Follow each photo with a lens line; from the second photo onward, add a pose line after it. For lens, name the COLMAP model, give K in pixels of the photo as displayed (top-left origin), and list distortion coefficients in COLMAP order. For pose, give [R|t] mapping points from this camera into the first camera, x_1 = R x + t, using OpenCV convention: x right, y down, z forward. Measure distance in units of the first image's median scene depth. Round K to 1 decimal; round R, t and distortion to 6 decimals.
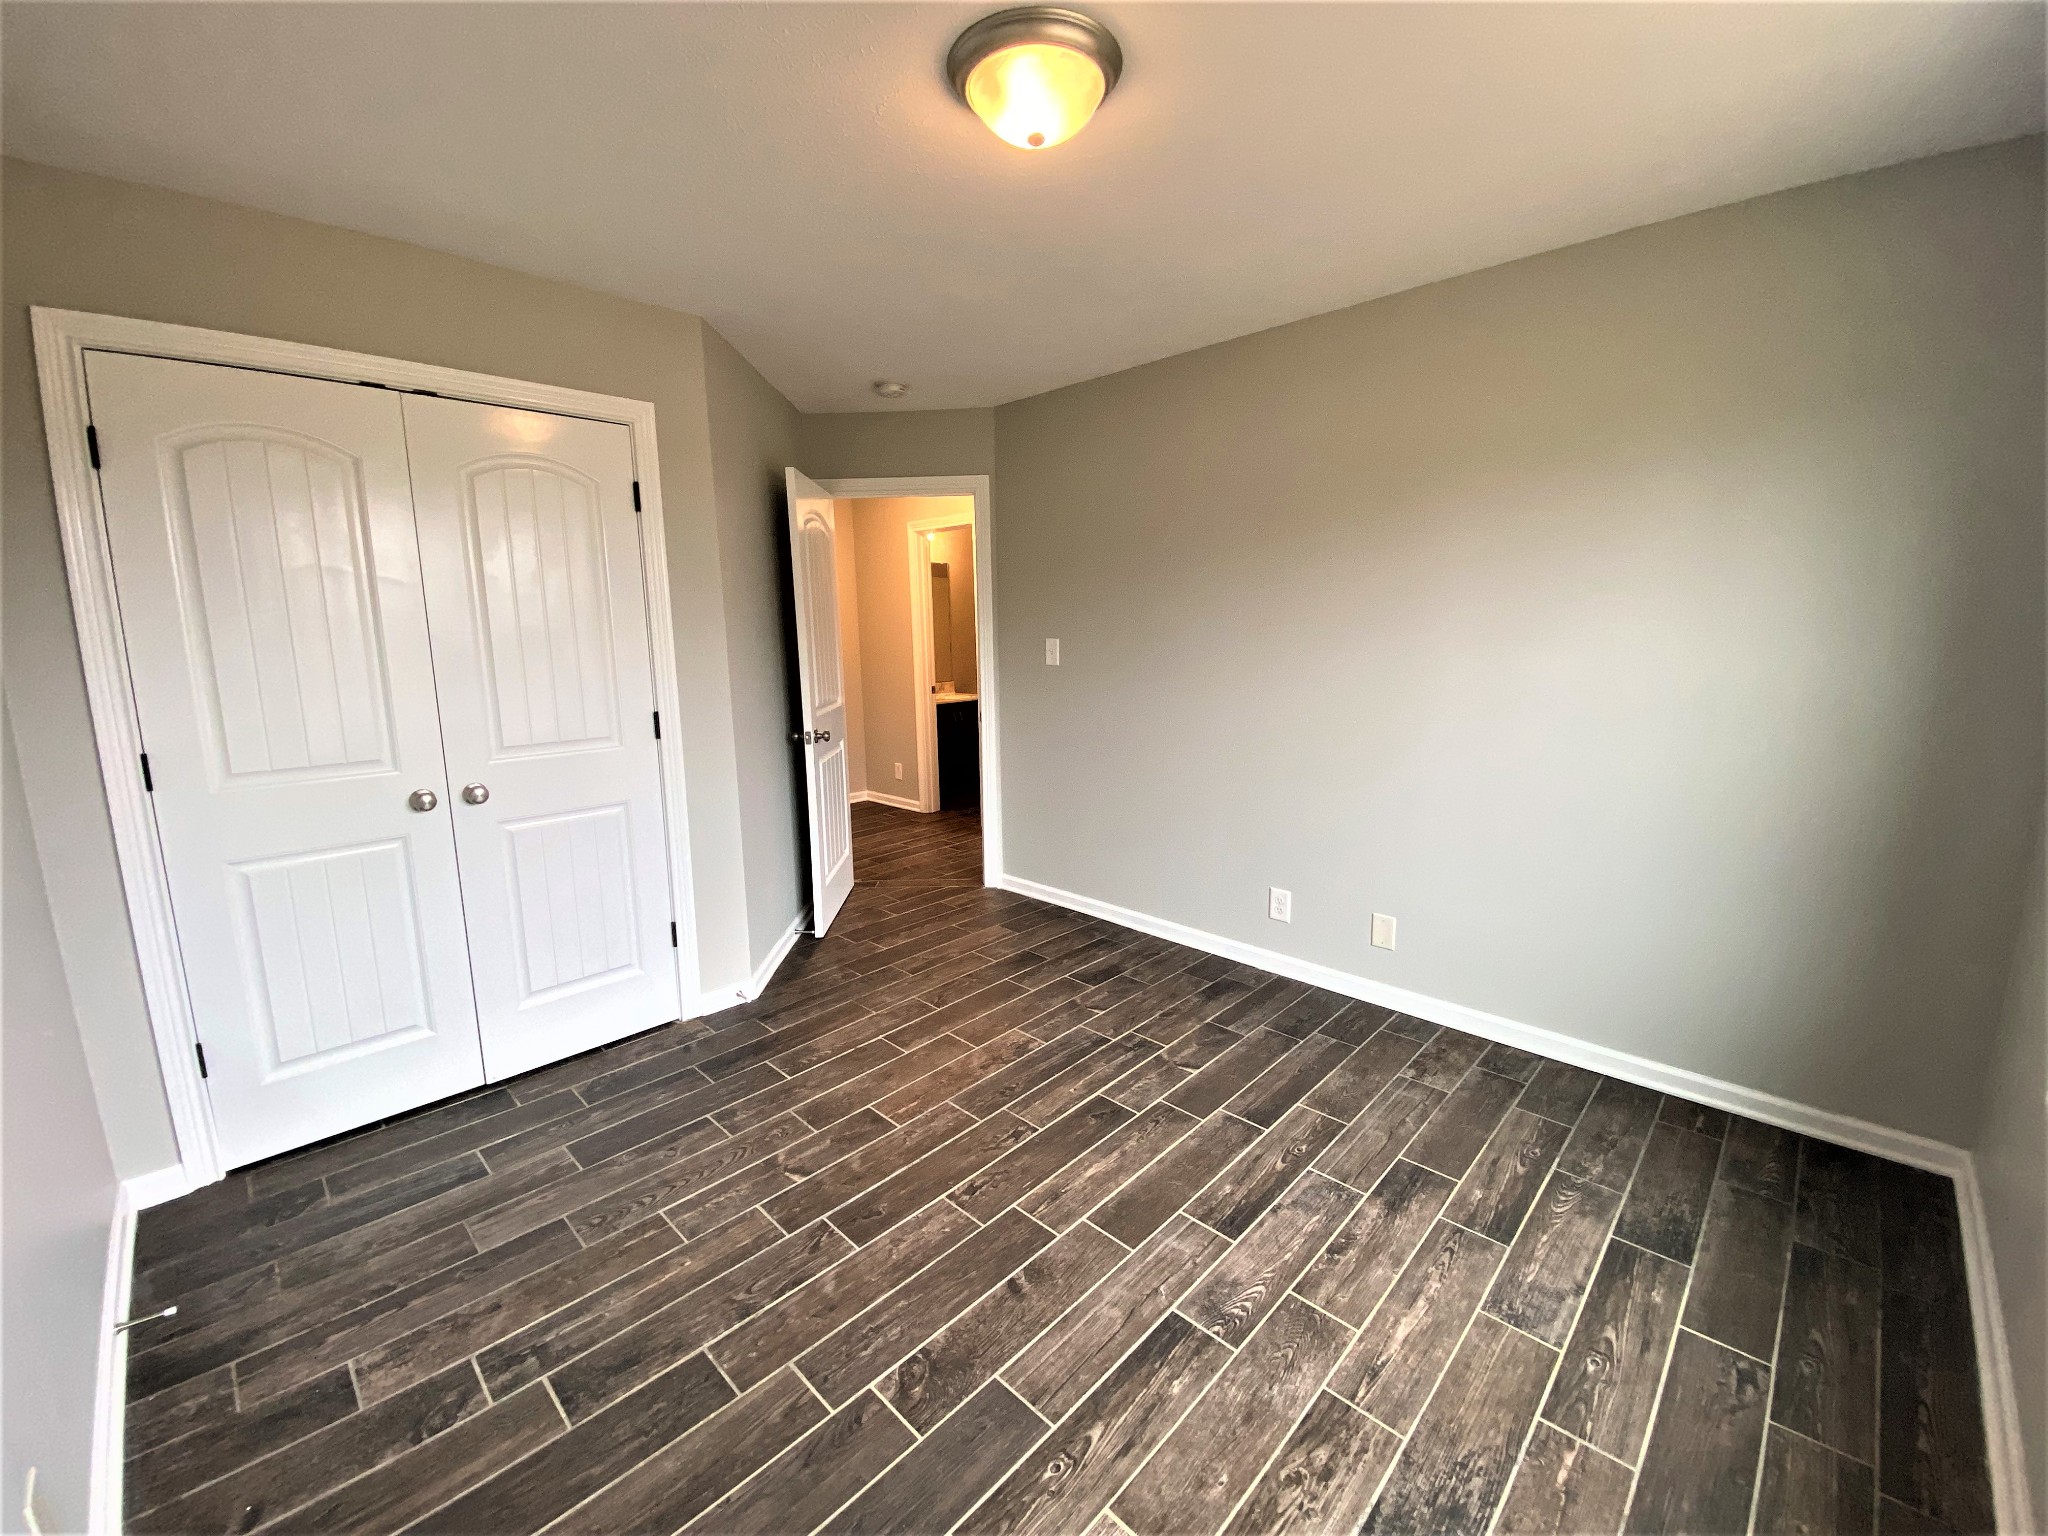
lens RADIAL K [[836.4, 0, 1018.9], [0, 836.4, 761.8], [0, 0, 1]] dist [0.055513, -0.039495]
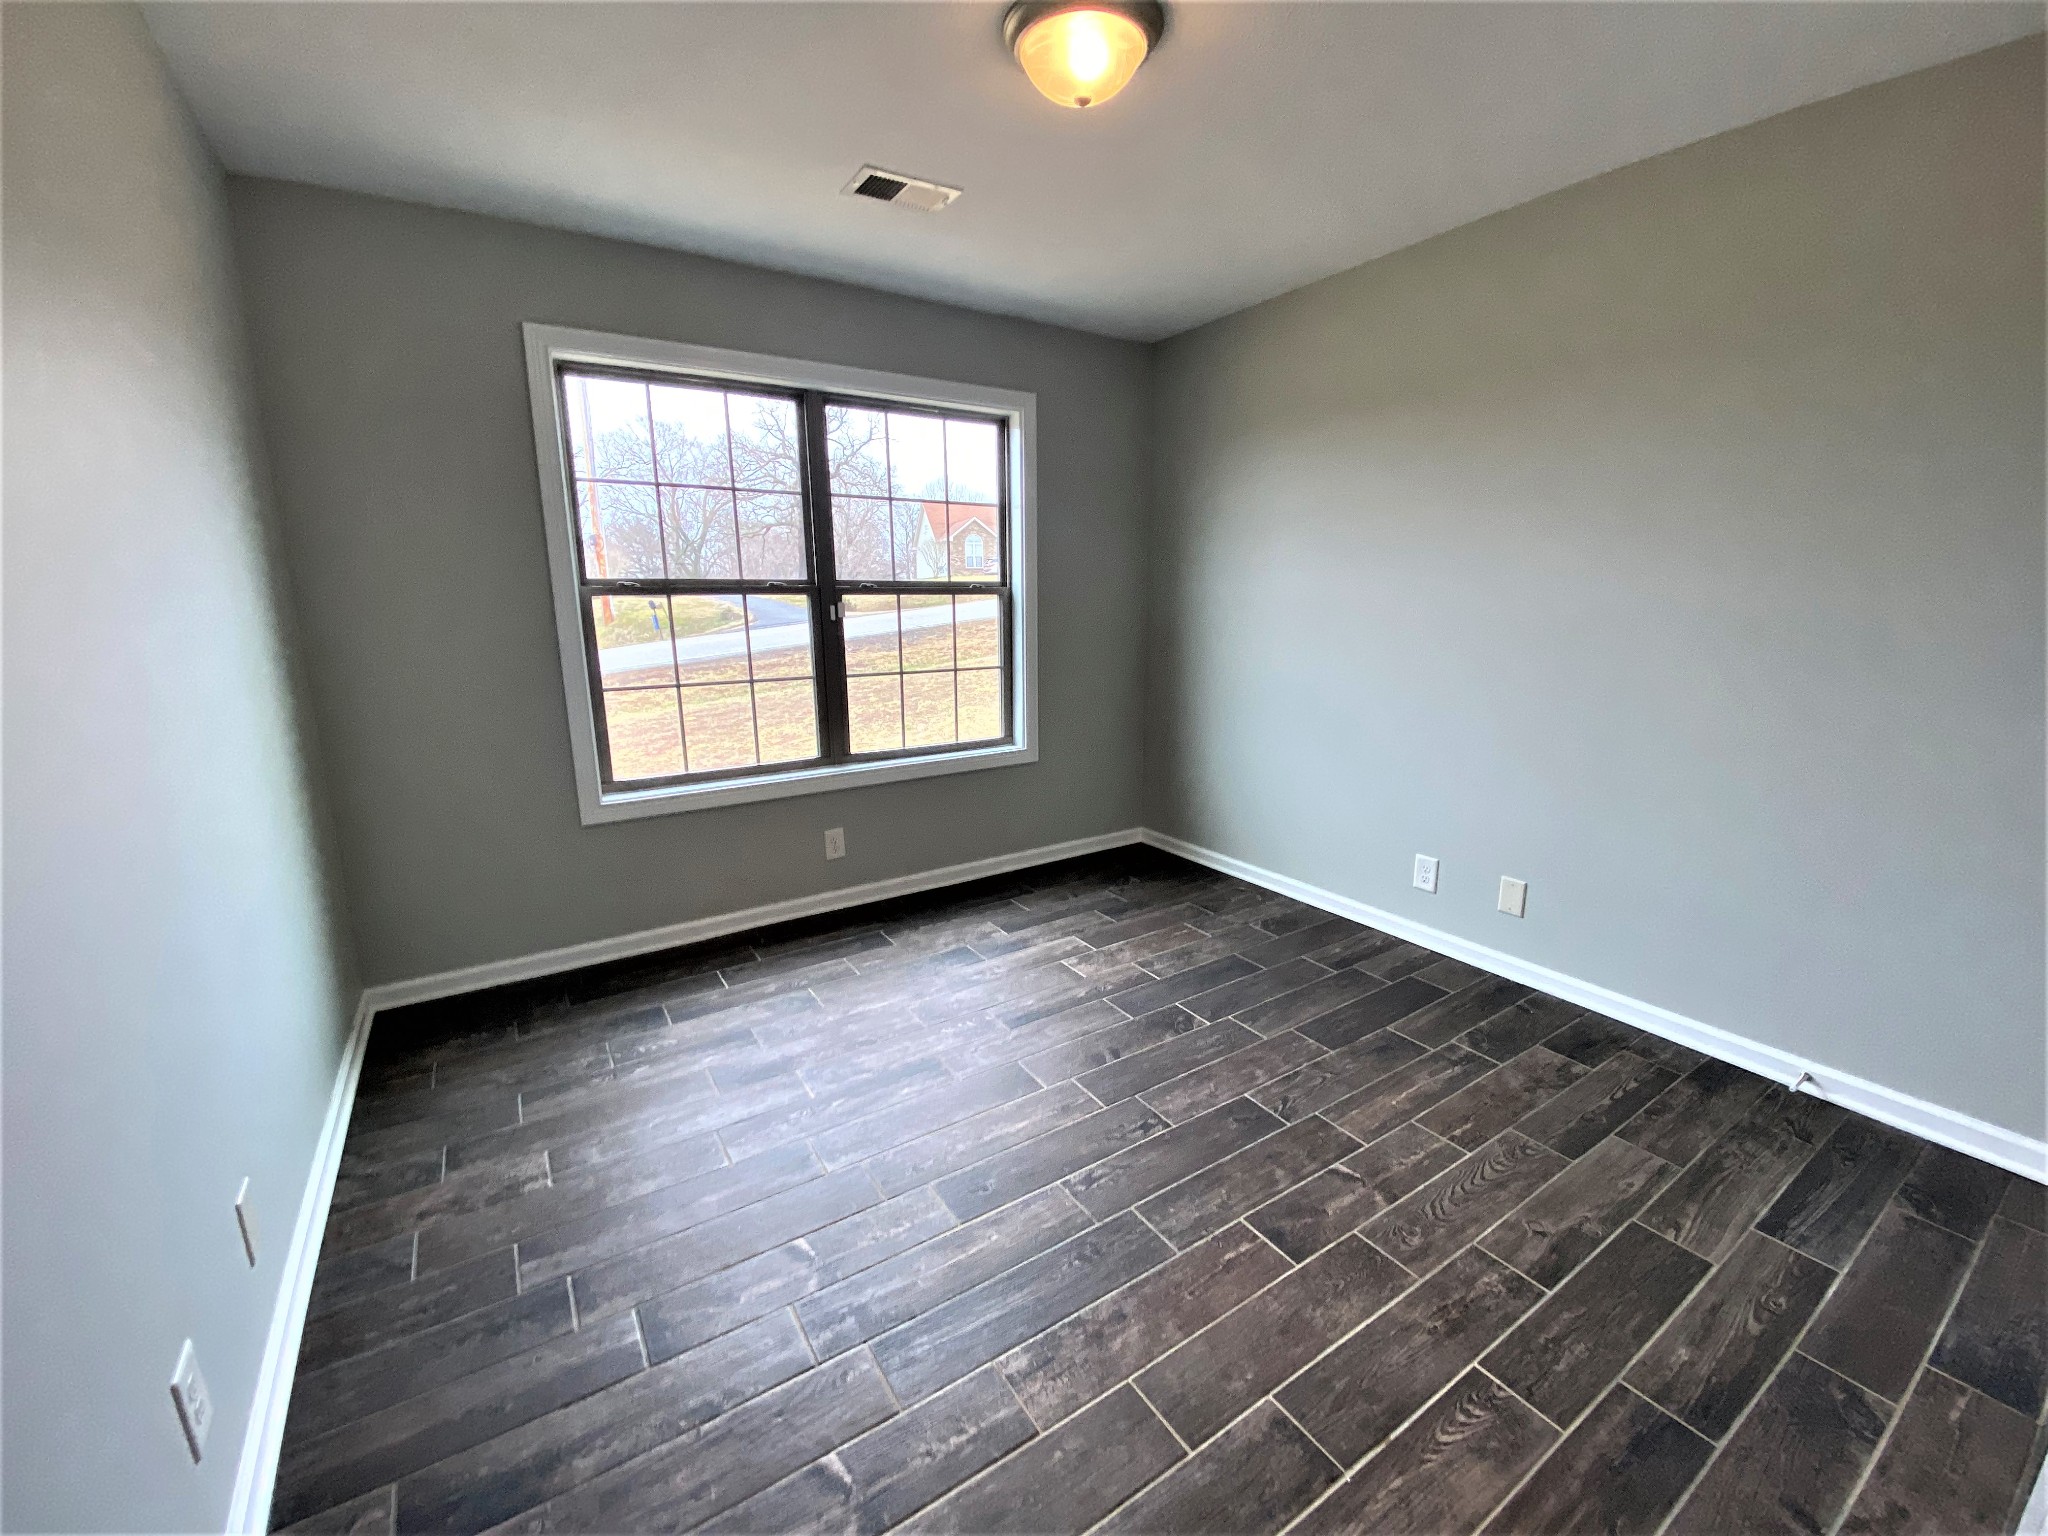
lens RADIAL K [[794.7, 0, 1017.7], [0, 794.7, 747.3], [0, 0, 1]] dist [0.020213, -0.017787]
pose [[-0.972627, -0.021005, 0.231421, -0.120641], [0.060616, 0.938490, 0.339945, -0.246939], [-0.224327, 0.344668, -0.911527, 1.785718]]
